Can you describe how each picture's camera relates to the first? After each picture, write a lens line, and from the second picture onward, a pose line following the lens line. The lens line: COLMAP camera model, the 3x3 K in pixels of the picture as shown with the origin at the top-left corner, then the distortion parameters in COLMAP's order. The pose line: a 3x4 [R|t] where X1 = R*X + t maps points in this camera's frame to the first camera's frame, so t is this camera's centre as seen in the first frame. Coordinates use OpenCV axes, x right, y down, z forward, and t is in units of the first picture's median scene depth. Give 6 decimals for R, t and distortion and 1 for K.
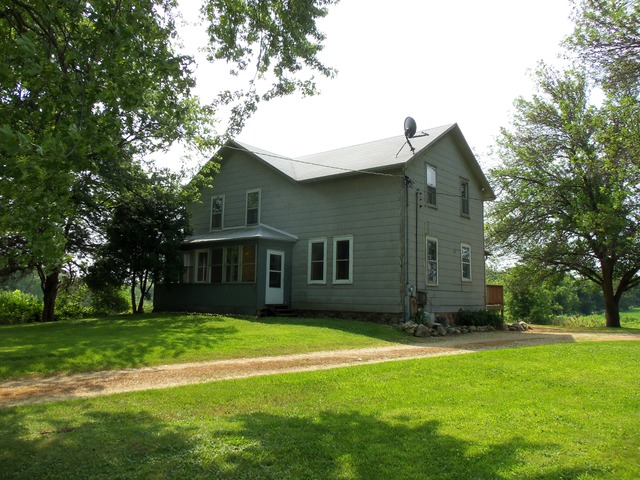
lens RADIAL K [[549.6, 0, 320.0], [0, 549.6, 240.0], [0, 0, 1]] dist [-0.016359, -0.005790]
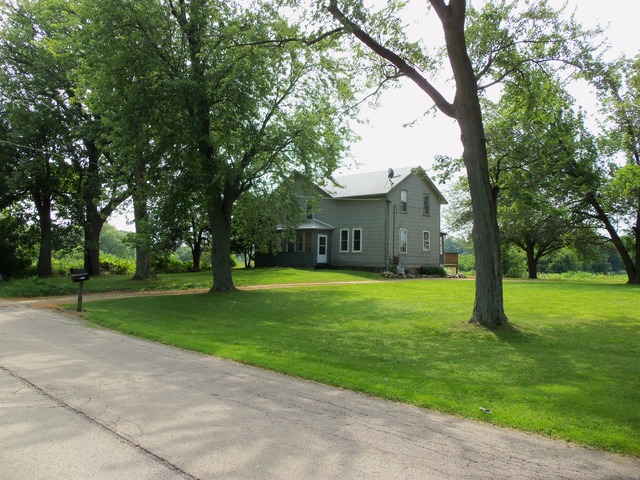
lens RADIAL K [[549.6, 0, 320.0], [0, 549.6, 240.0], [0, 0, 1]] dist [-0.016359, -0.005790]
pose [[0.996783, -0.001088, -0.080142, 0.065442], [0.007143, 0.997135, 0.075306, -0.109824], [0.079830, -0.075636, 0.993935, -0.921040]]
